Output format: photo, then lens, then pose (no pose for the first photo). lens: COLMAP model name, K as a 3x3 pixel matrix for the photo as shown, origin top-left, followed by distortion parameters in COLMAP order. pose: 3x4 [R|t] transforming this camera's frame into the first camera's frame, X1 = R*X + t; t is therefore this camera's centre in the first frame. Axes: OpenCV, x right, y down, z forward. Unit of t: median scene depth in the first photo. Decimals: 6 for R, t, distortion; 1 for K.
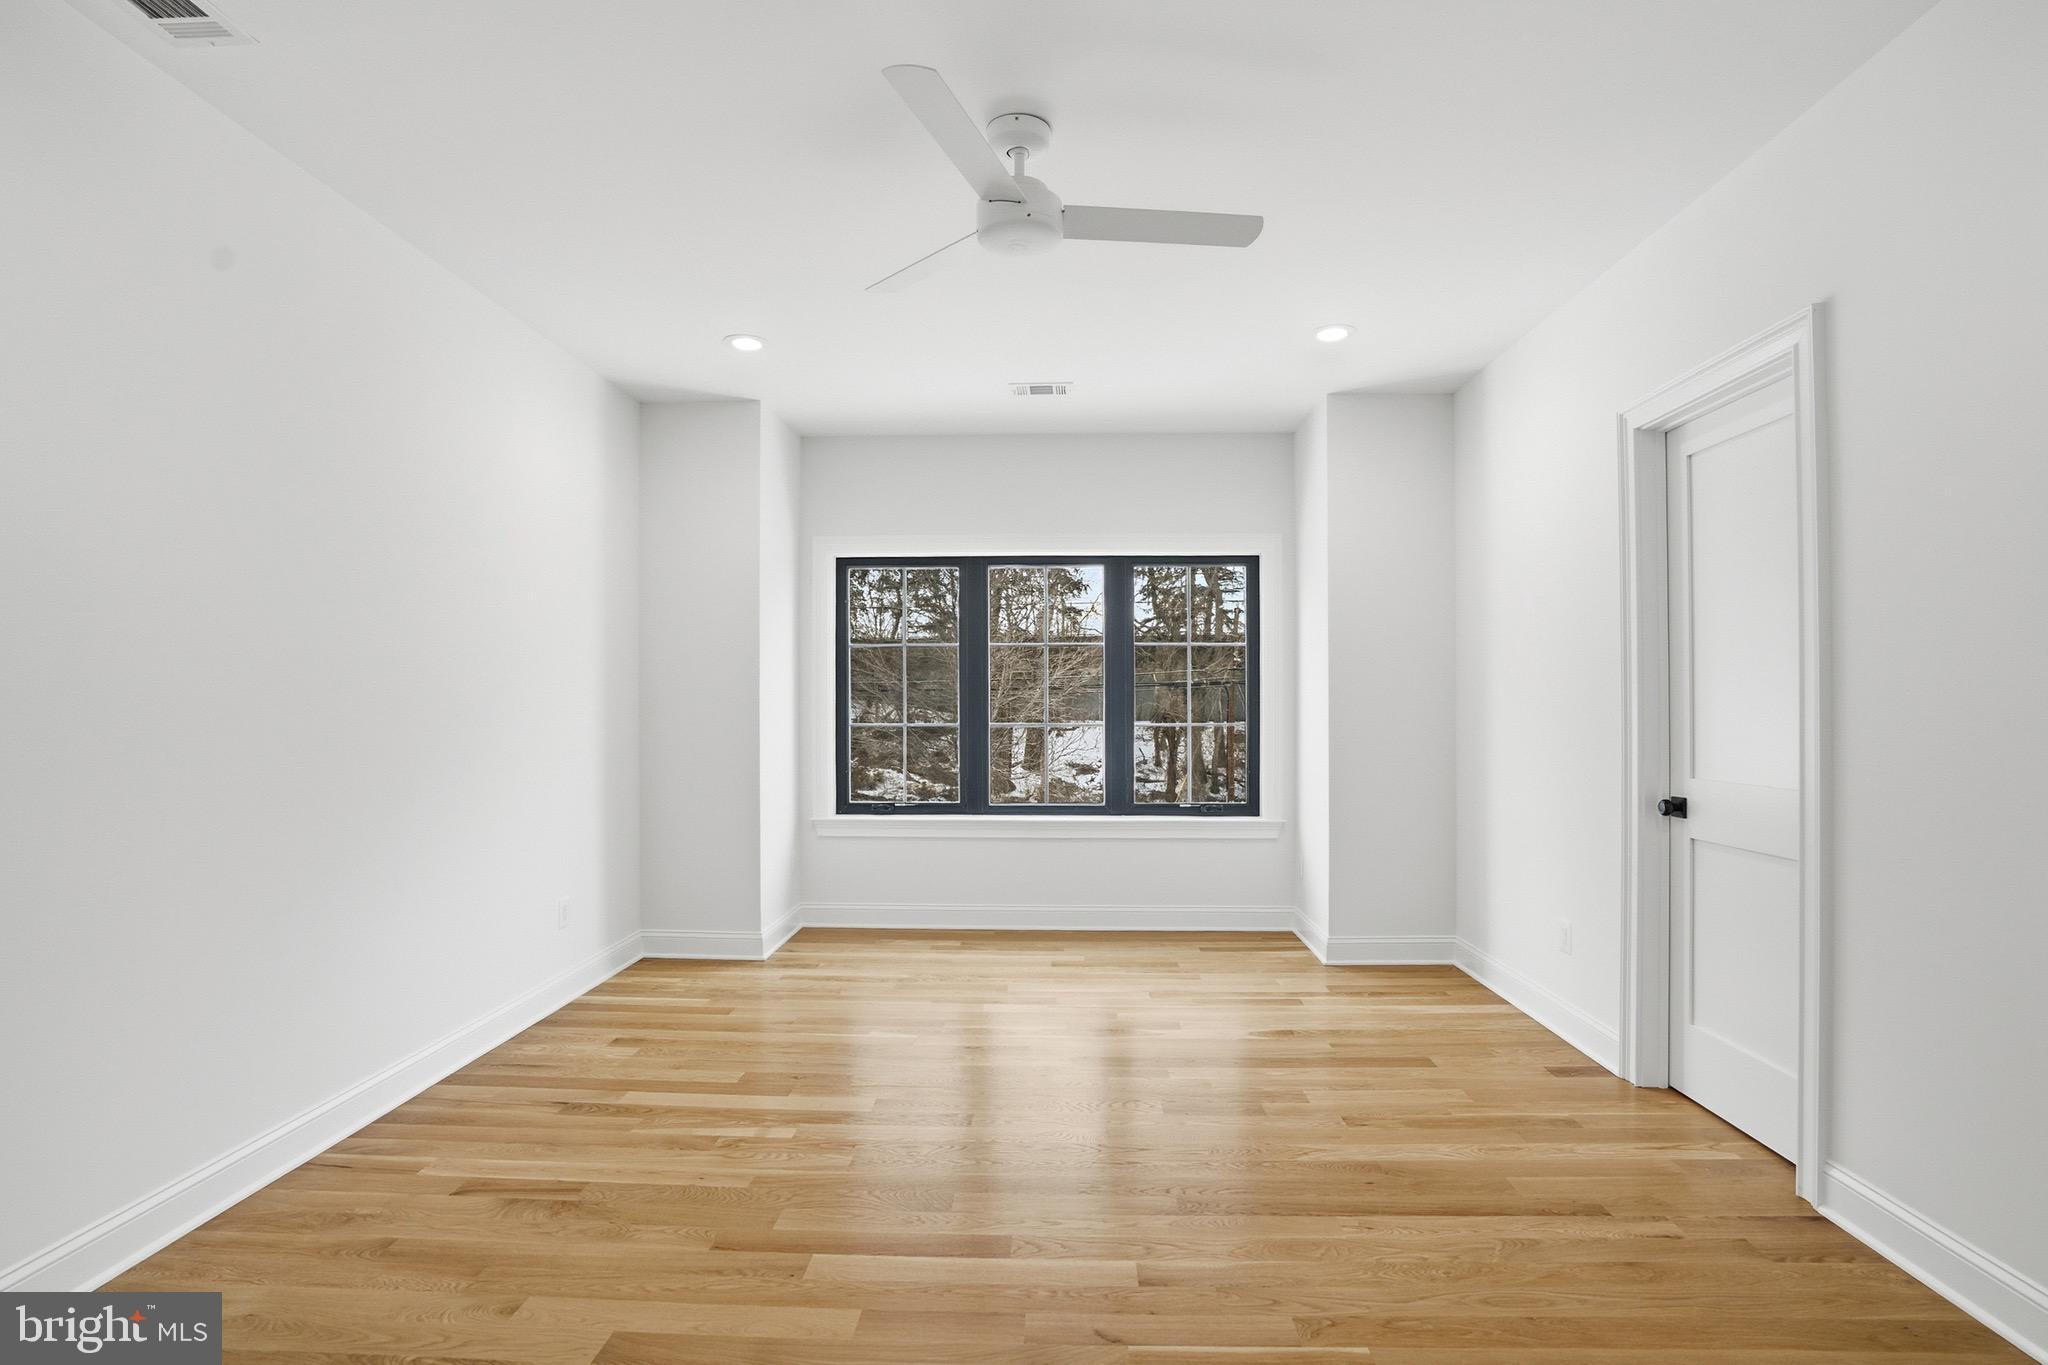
lens RADIAL K [[1002.1, 0, 1032.5], [0, 1002.1, 687.4], [0, 0, 1]] dist [-0.081553, 0.038522]
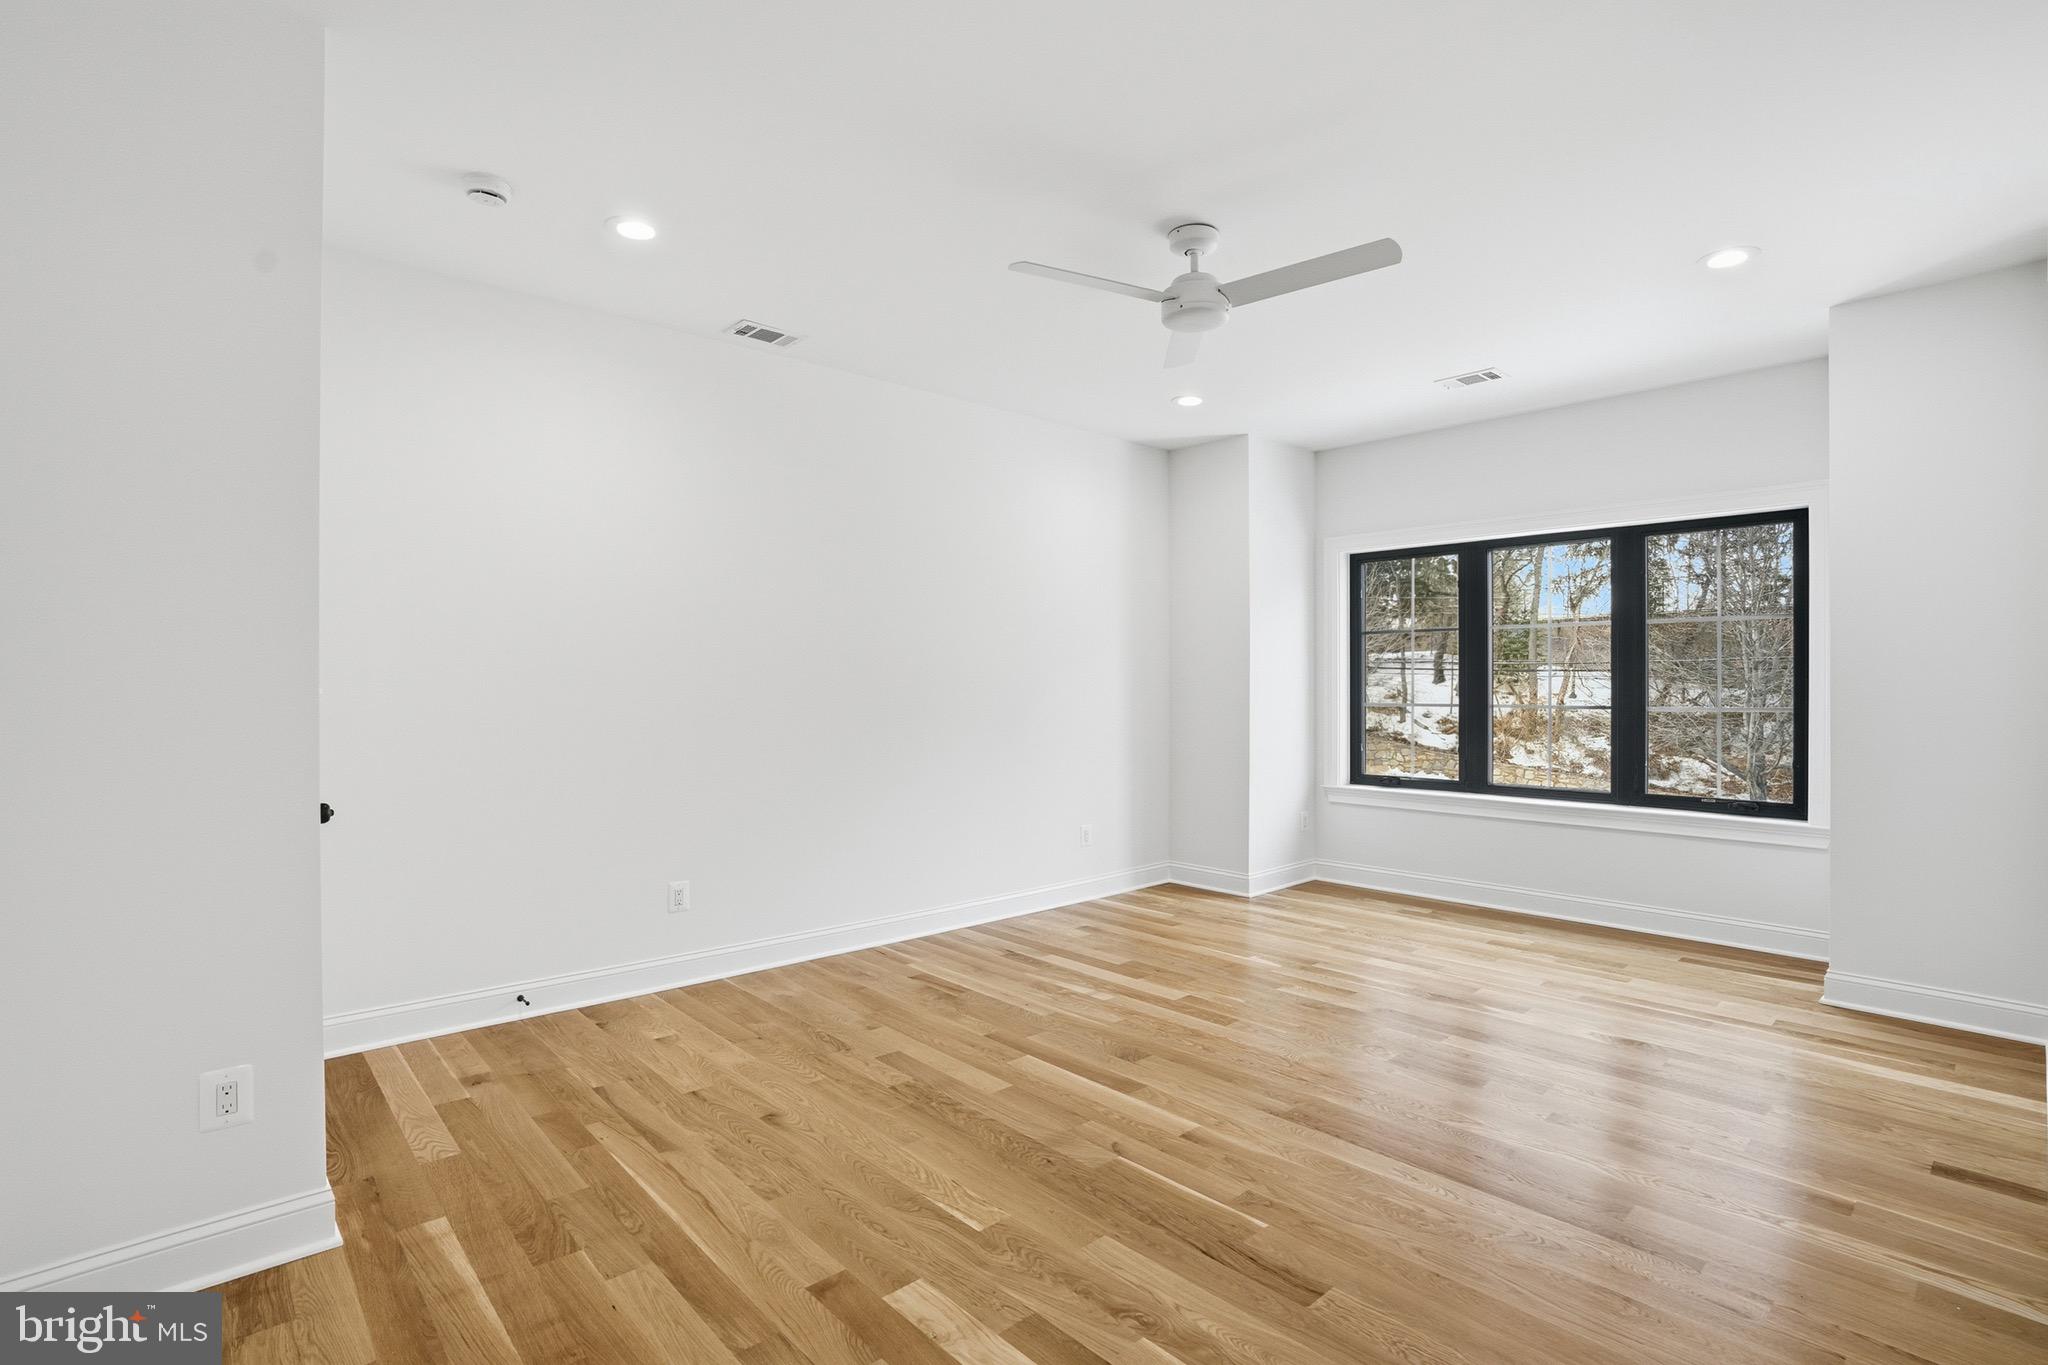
lens RADIAL K [[954.2, 0, 1023.7], [0, 954.2, 672.0], [0, 0, 1]] dist [-0.066260, 0.023799]
pose [[0.706506, -0.006816, -0.707675, 0.385019], [0.009539, 0.999954, -0.000108, -0.002308], [0.707643, -0.006674, 0.706539, -0.010343]]
